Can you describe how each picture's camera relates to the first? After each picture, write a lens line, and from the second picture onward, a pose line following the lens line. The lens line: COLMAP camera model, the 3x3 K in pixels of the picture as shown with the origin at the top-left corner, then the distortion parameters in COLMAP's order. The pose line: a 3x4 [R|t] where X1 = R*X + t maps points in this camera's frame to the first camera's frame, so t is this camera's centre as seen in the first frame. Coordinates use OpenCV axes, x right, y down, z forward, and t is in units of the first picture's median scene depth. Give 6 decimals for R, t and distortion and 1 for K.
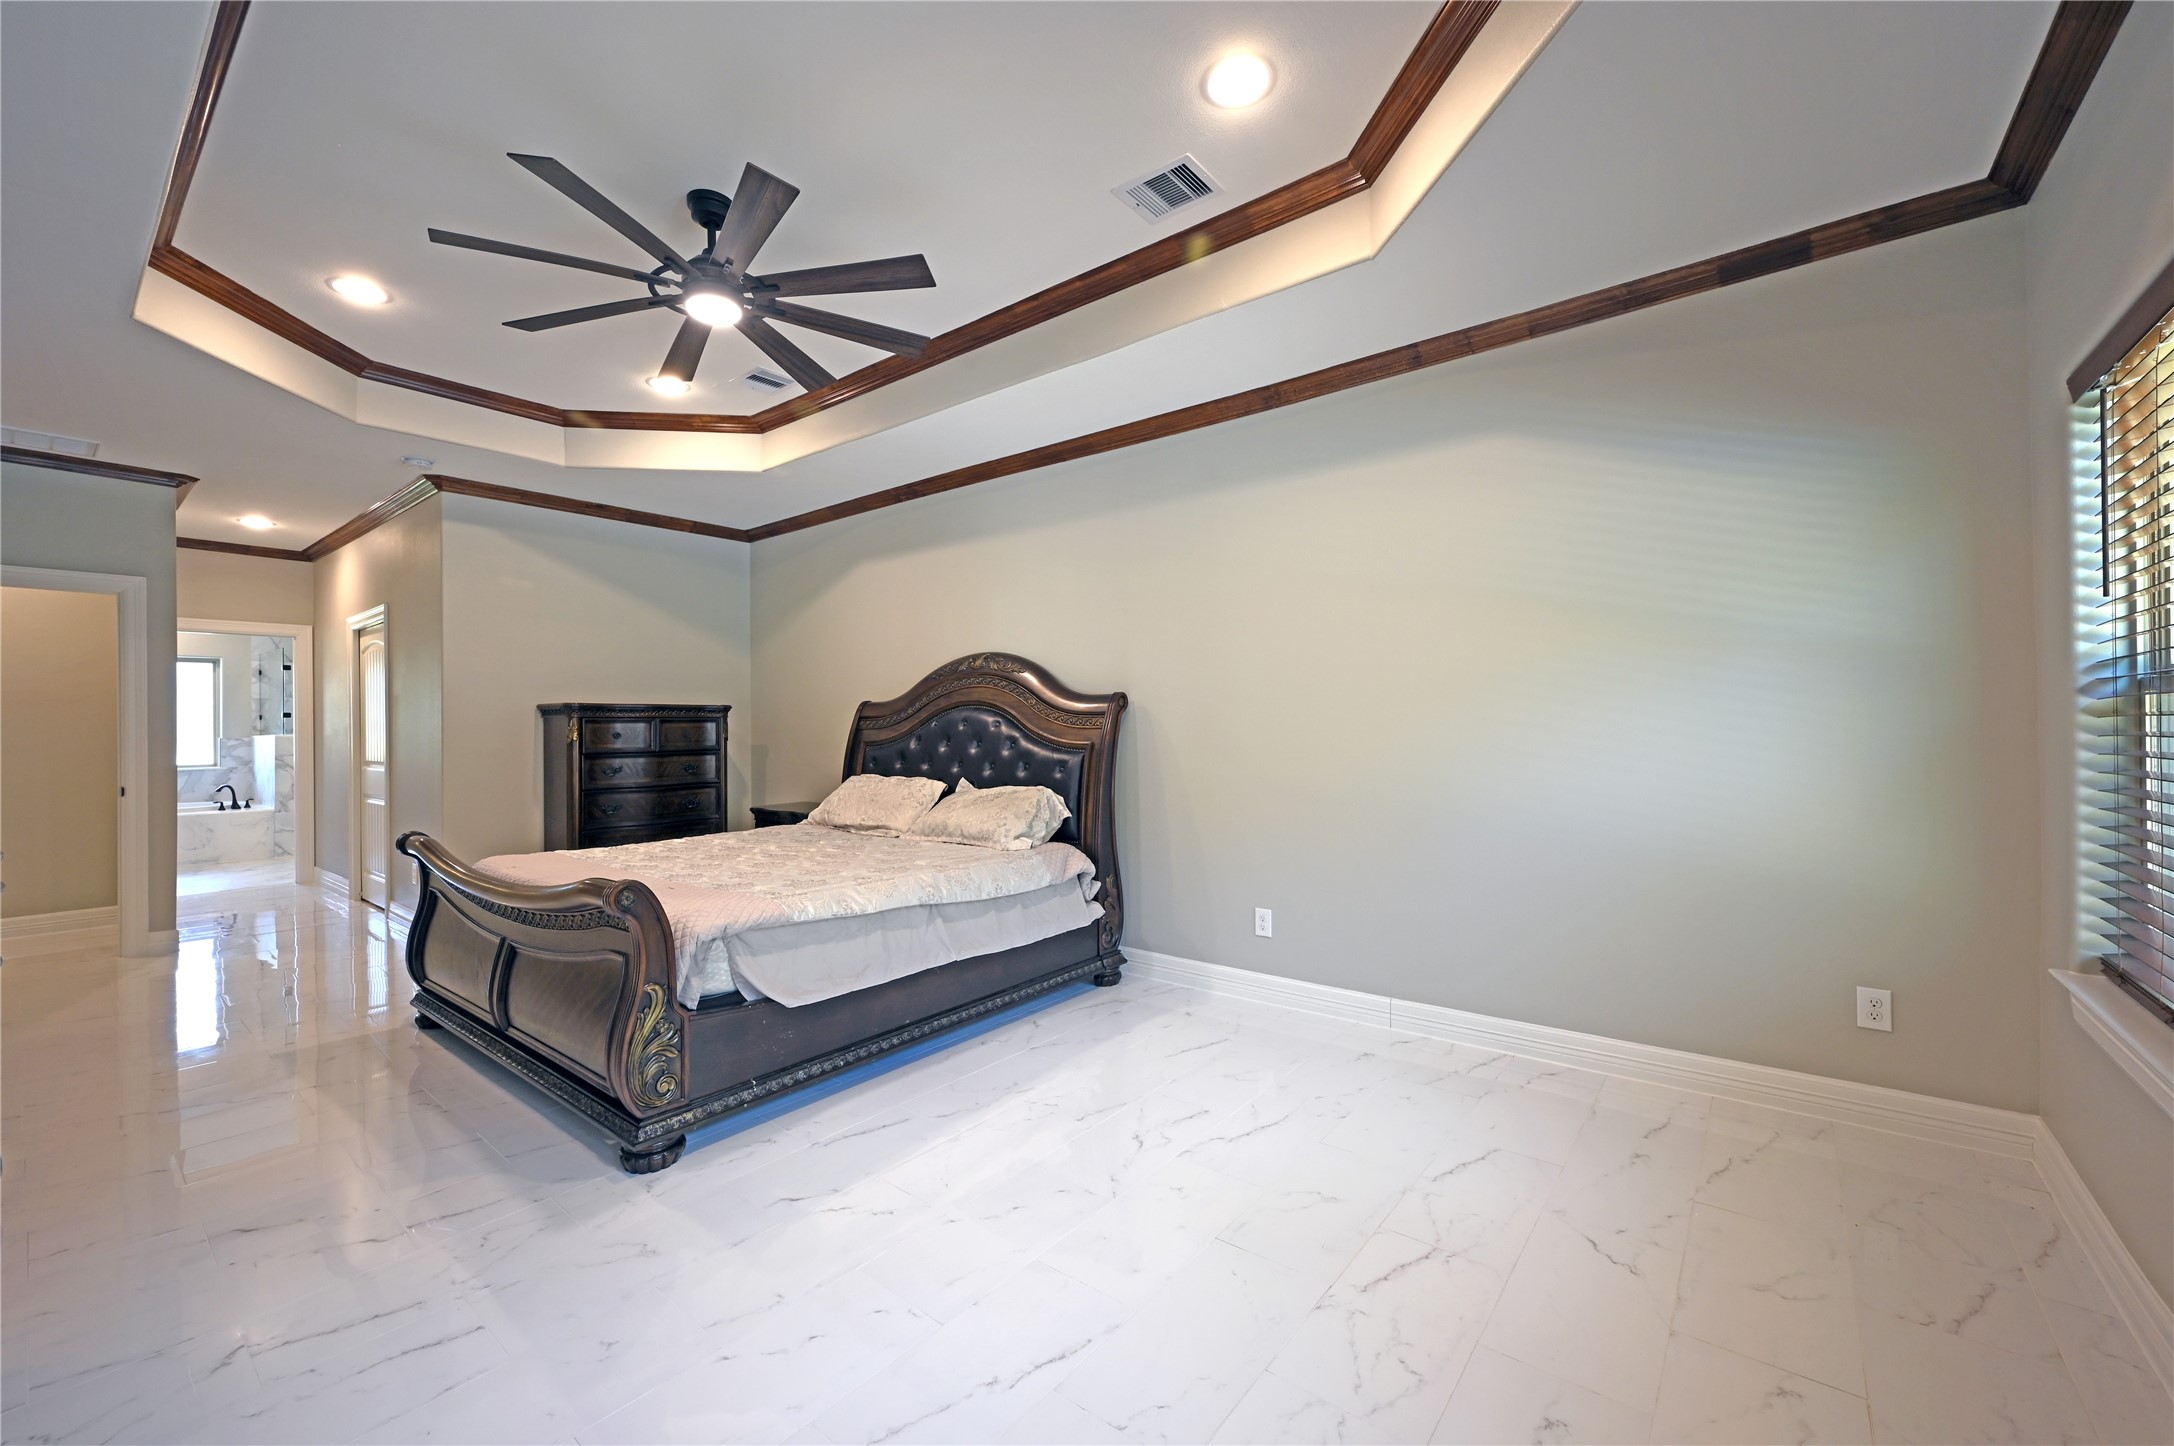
lens RADIAL K [[856.1, 0, 1092.3], [0, 856.1, 723.0], [0, 0, 1]] dist [-0.001965, -0.000554]
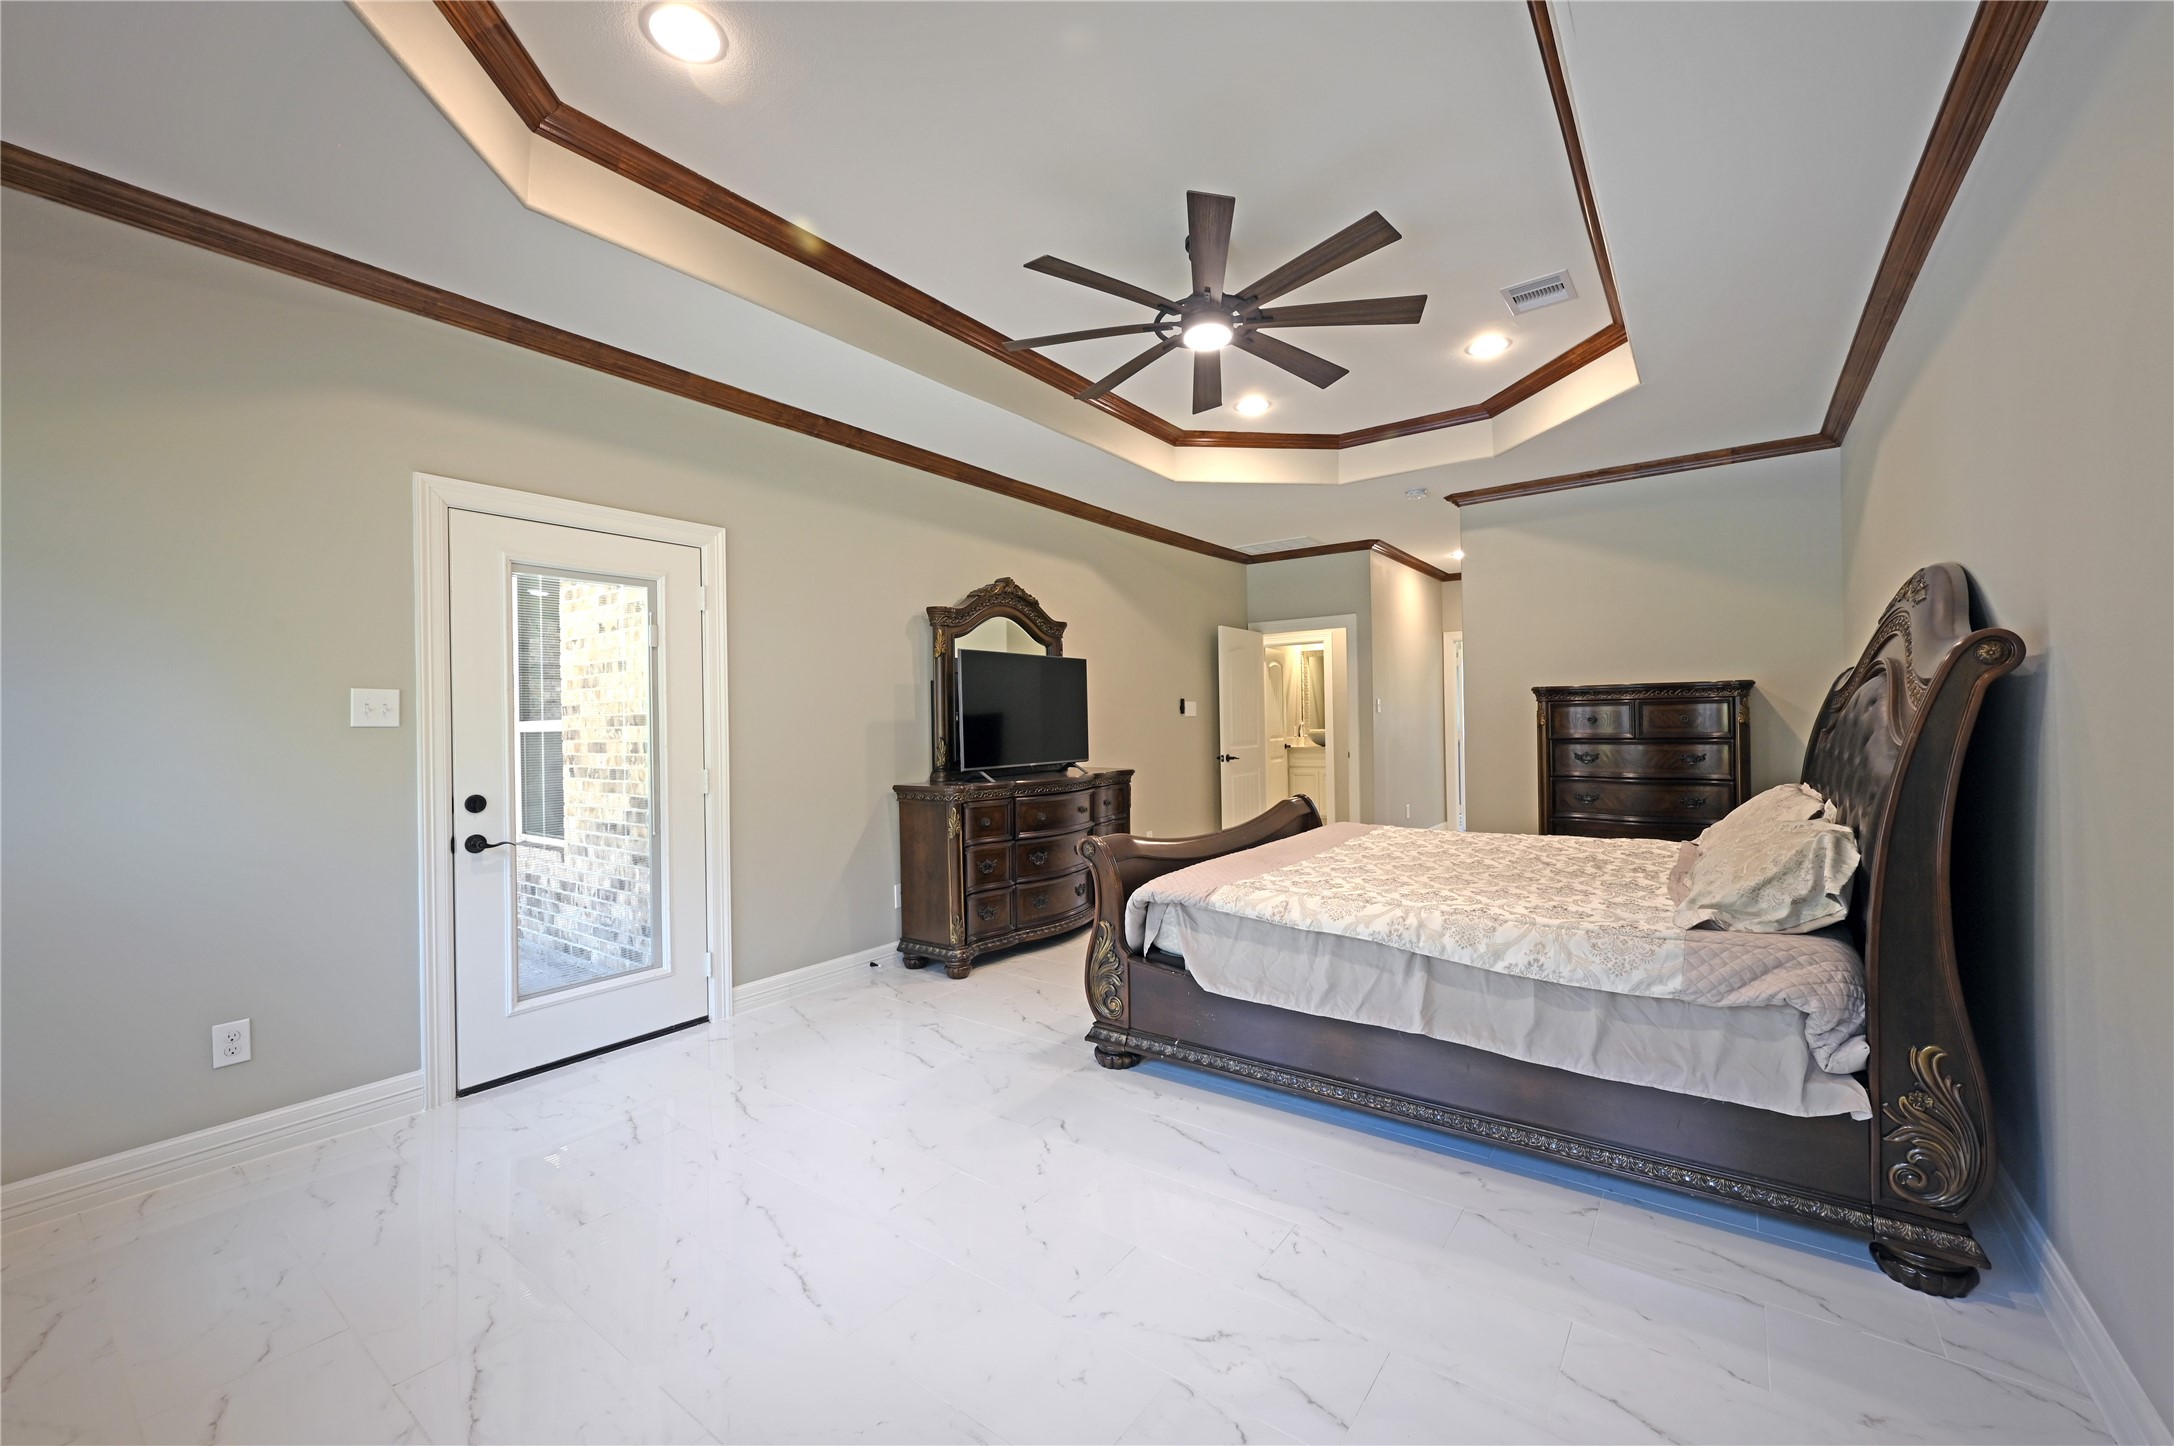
lens RADIAL K [[856.1, 0, 1092.3], [0, 856.1, 723.0], [0, 0, 1]] dist [-0.001965, -0.000554]
pose [[0.034215, 0.008979, -0.999374, 0.502790], [0.020190, 0.999749, 0.009674, -0.002441], [0.999211, -0.020508, 0.034025, 0.623303]]
